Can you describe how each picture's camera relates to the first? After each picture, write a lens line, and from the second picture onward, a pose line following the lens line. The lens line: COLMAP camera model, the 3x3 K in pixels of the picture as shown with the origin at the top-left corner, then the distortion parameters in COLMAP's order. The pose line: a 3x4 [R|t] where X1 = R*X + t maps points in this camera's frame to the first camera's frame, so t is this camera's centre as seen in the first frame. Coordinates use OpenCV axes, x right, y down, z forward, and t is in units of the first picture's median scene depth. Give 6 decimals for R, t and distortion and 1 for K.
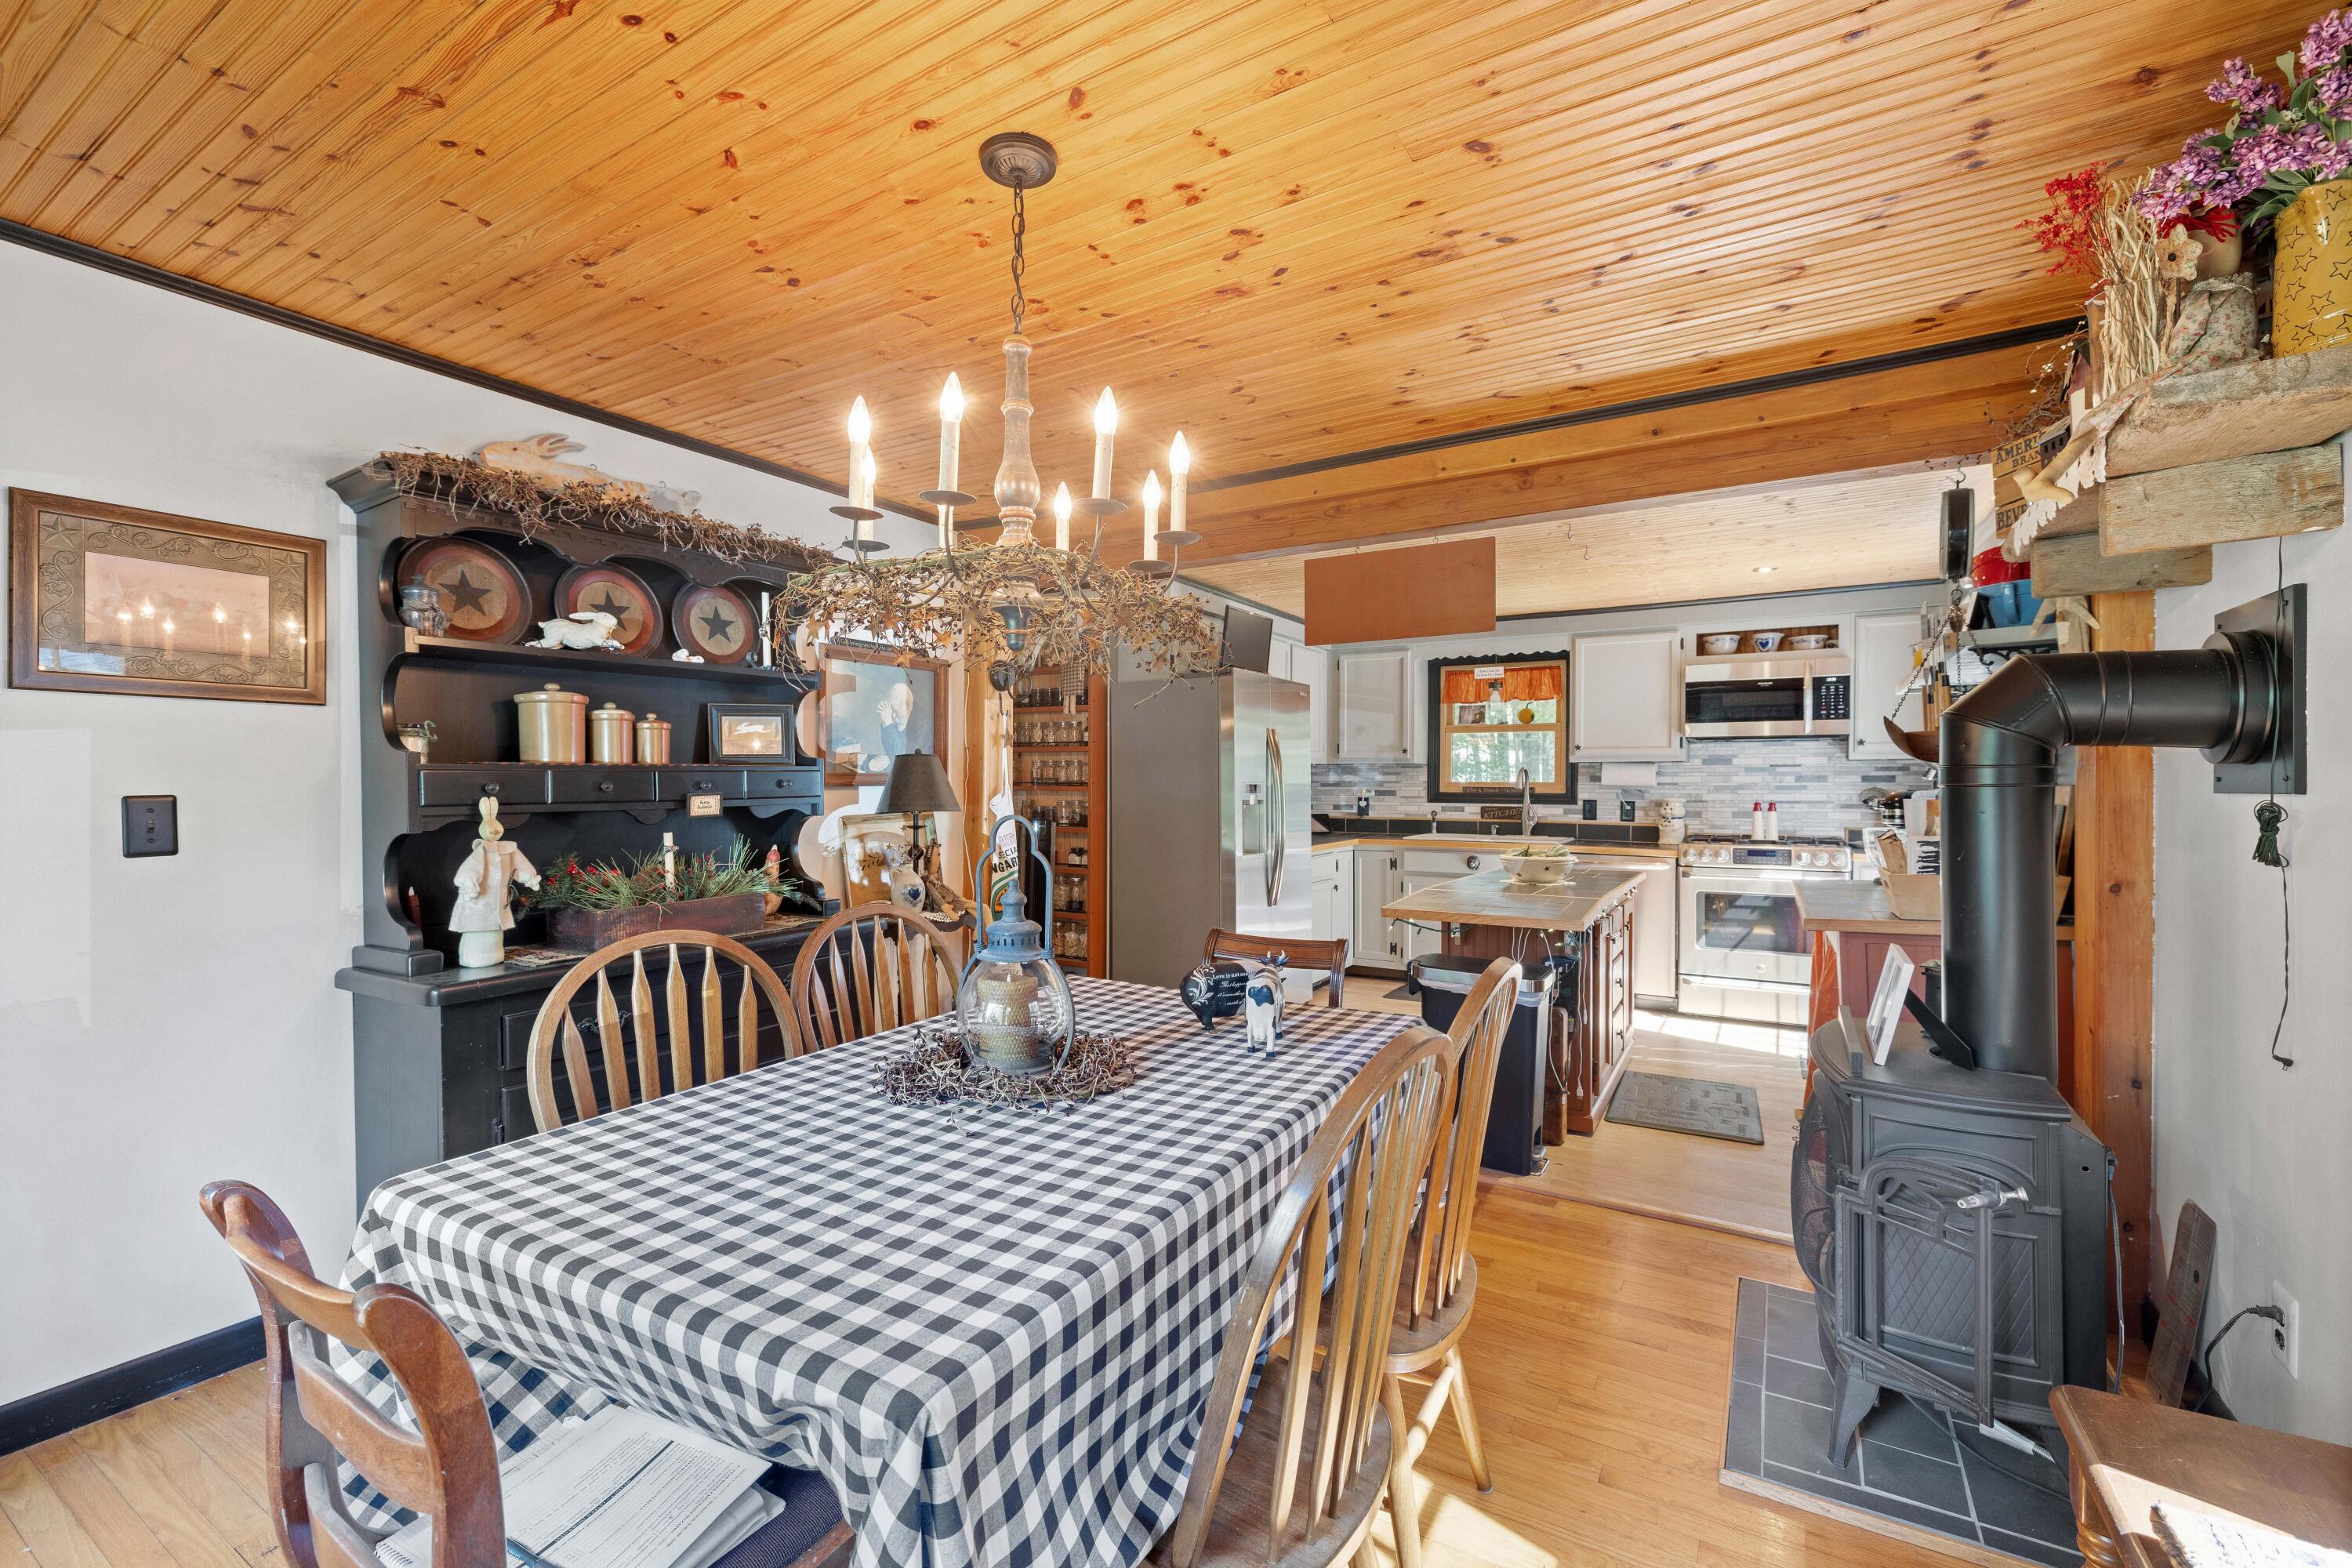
lens RADIAL K [[1001.3, 0, 1163.3], [0, 1001.3, 785.8], [0, 0, 1]] dist [0.002075, 0.000225]
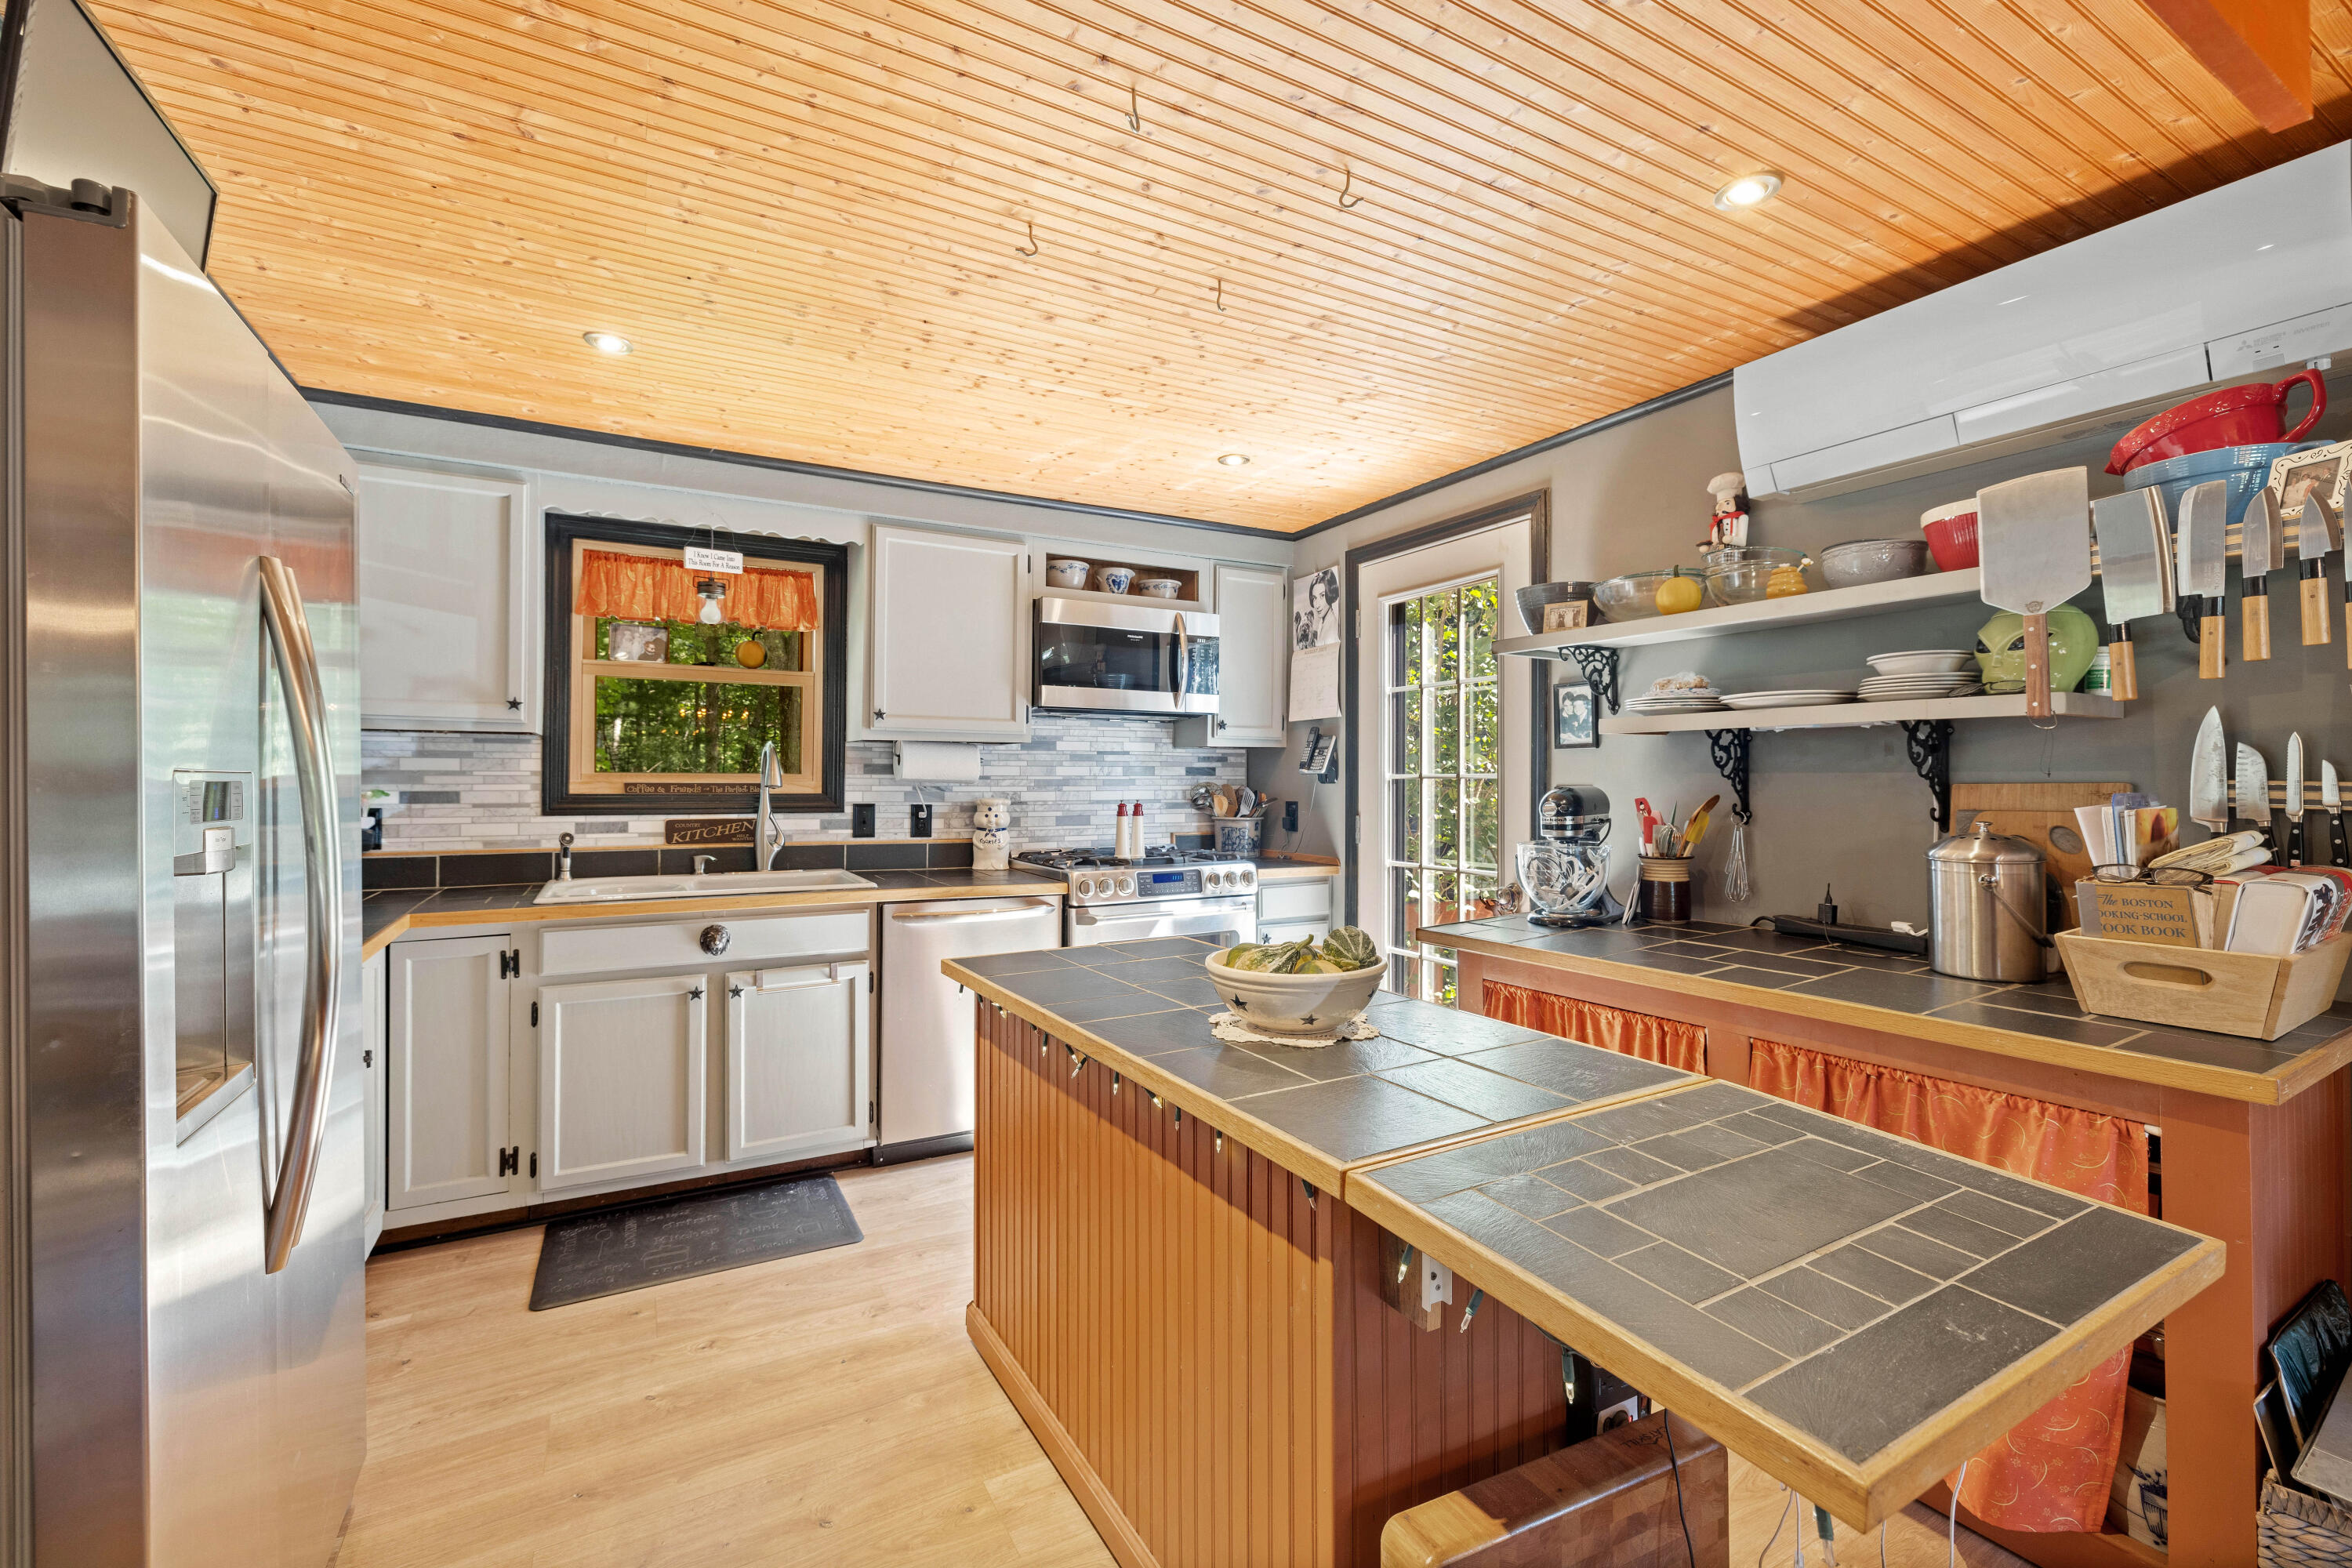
lens RADIAL K [[998.2, 0, 1173.4], [0, 998.2, 773.2], [0, 0, 1]] dist [0.000246, 0.000216]
pose [[0.497606, 0.002804, 0.867399, -0.000519], [-0.000241, 0.999995, -0.003094, -0.002548], [-0.867403, 0.001330, 0.497604, 0.552297]]
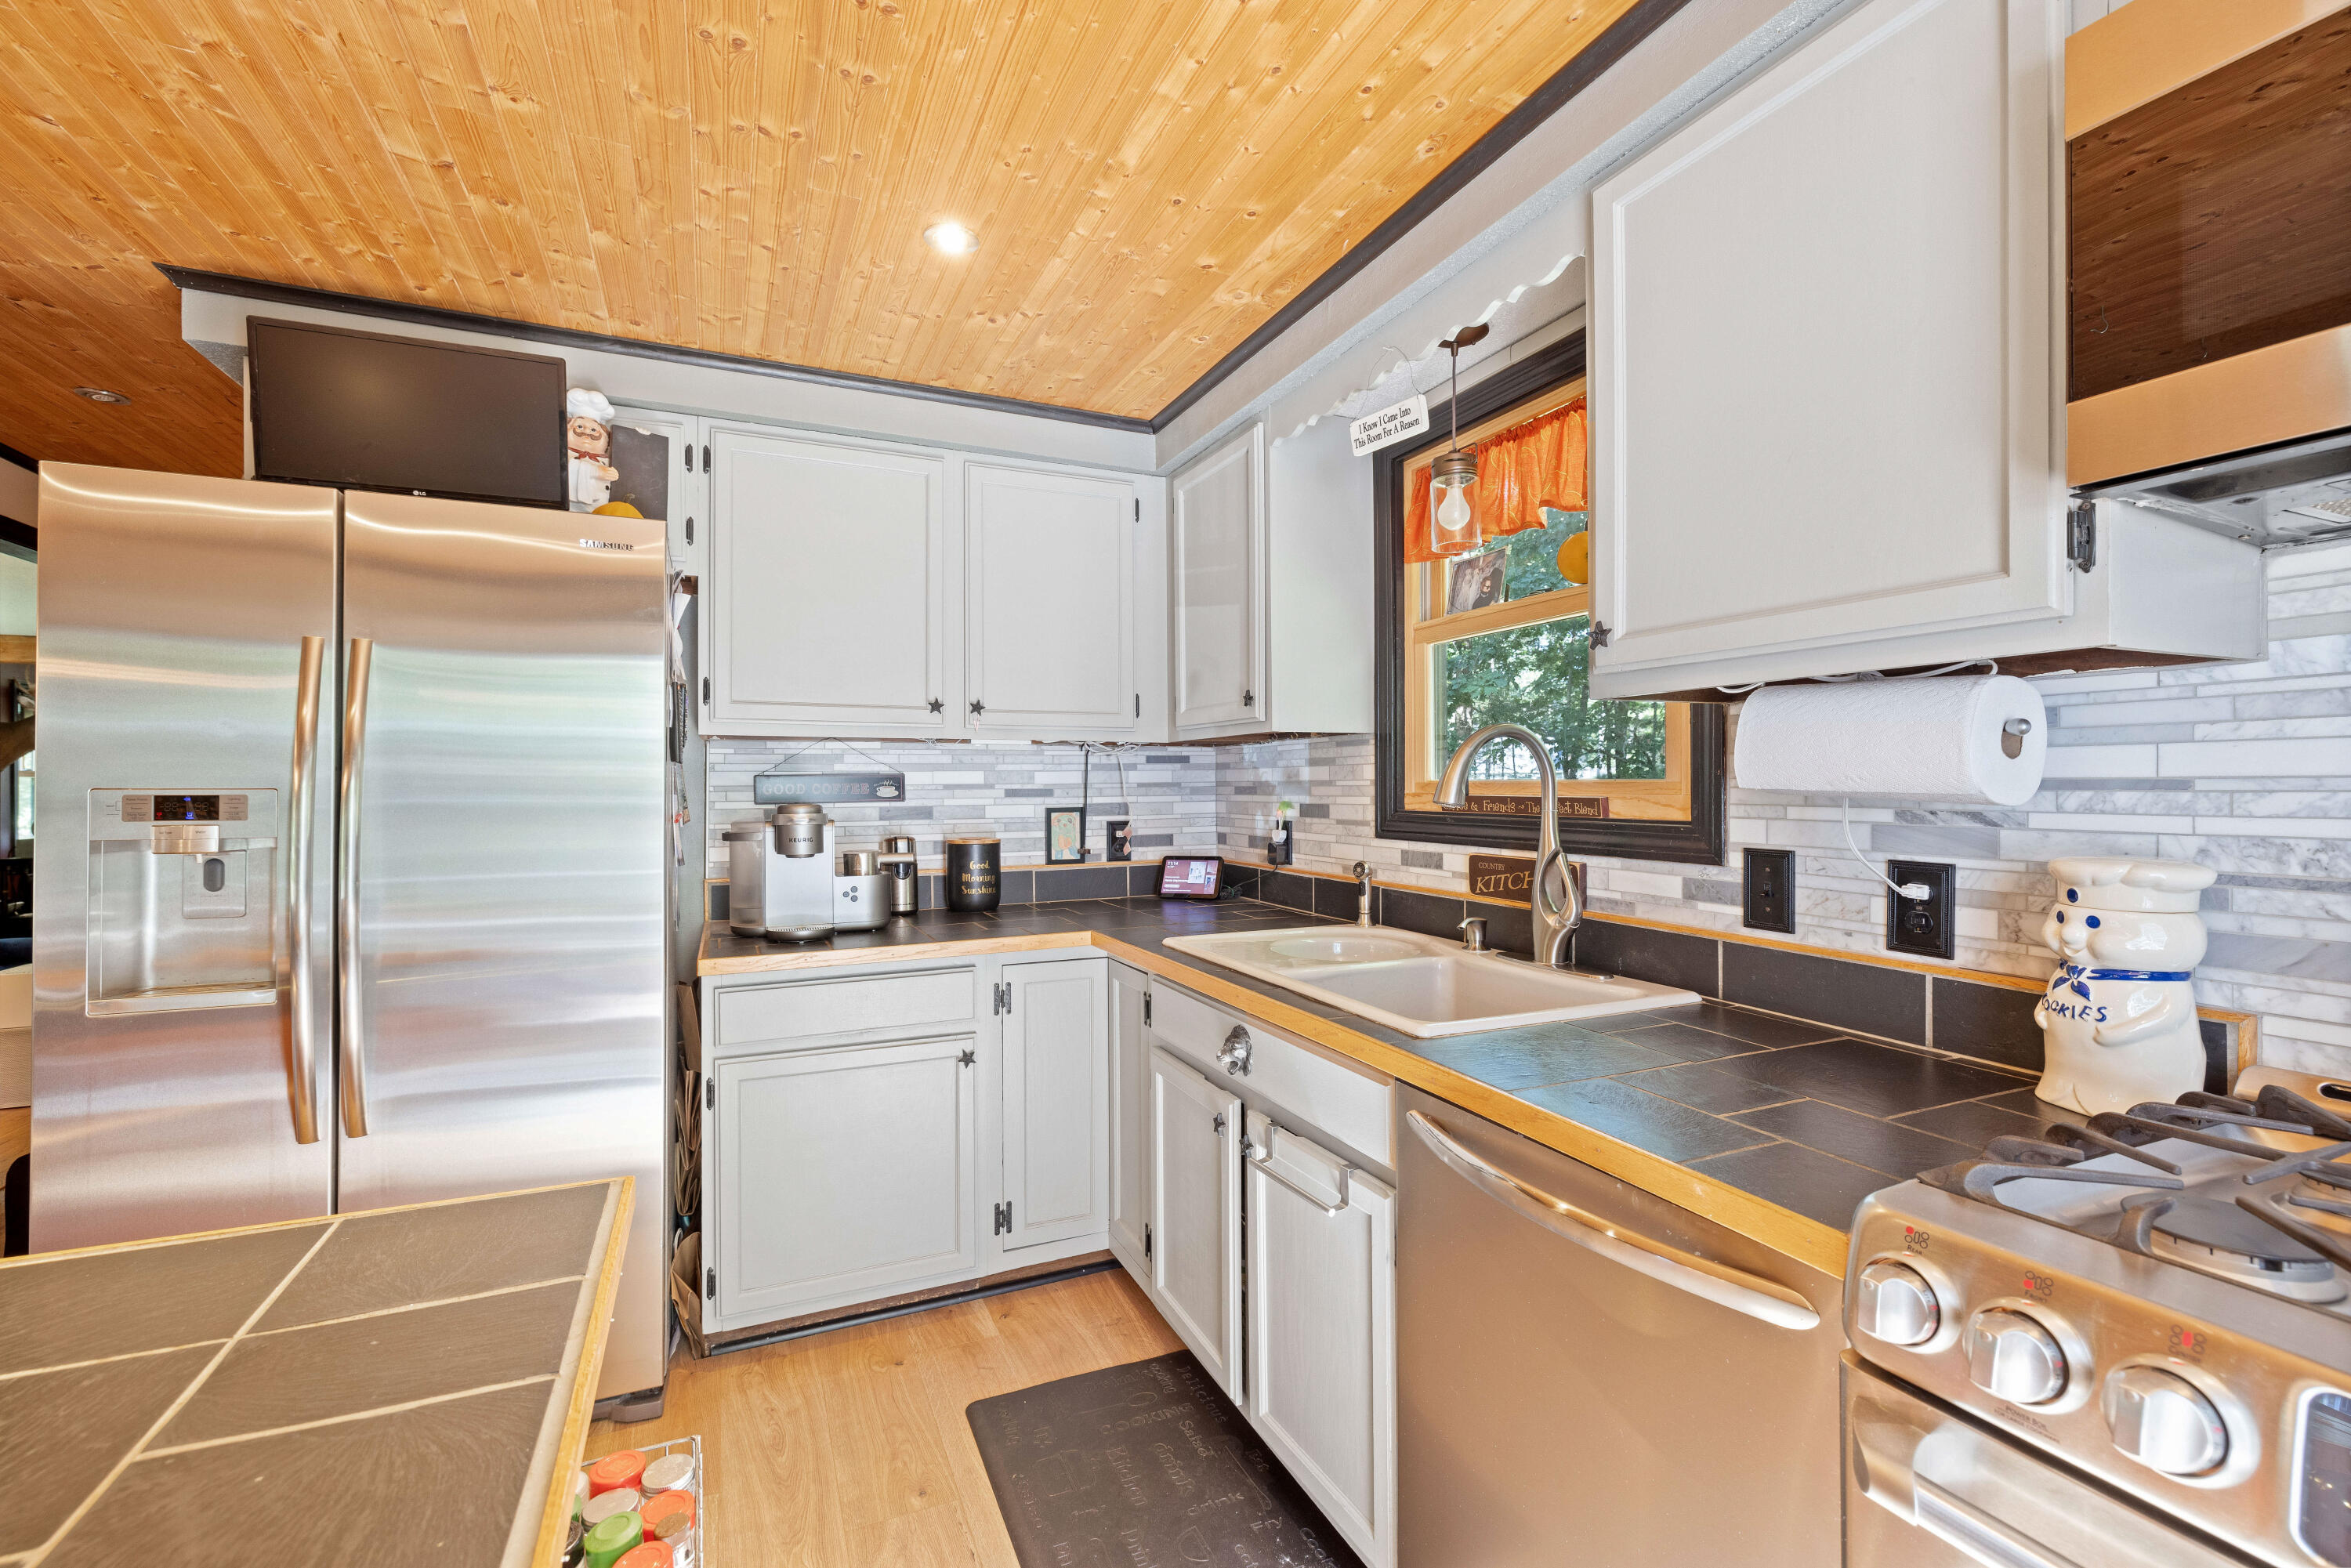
lens RADIAL K [[1000.9, 0, 1162.8], [0, 1000.9, 785.8], [0, 0, 1]] dist [0.002075, 0.000225]
pose [[0.815840, -0.006013, -0.578246, 0.455618], [0.004440, 0.999982, -0.004135, -0.001443], [0.578260, 0.000806, 0.815852, 0.723610]]
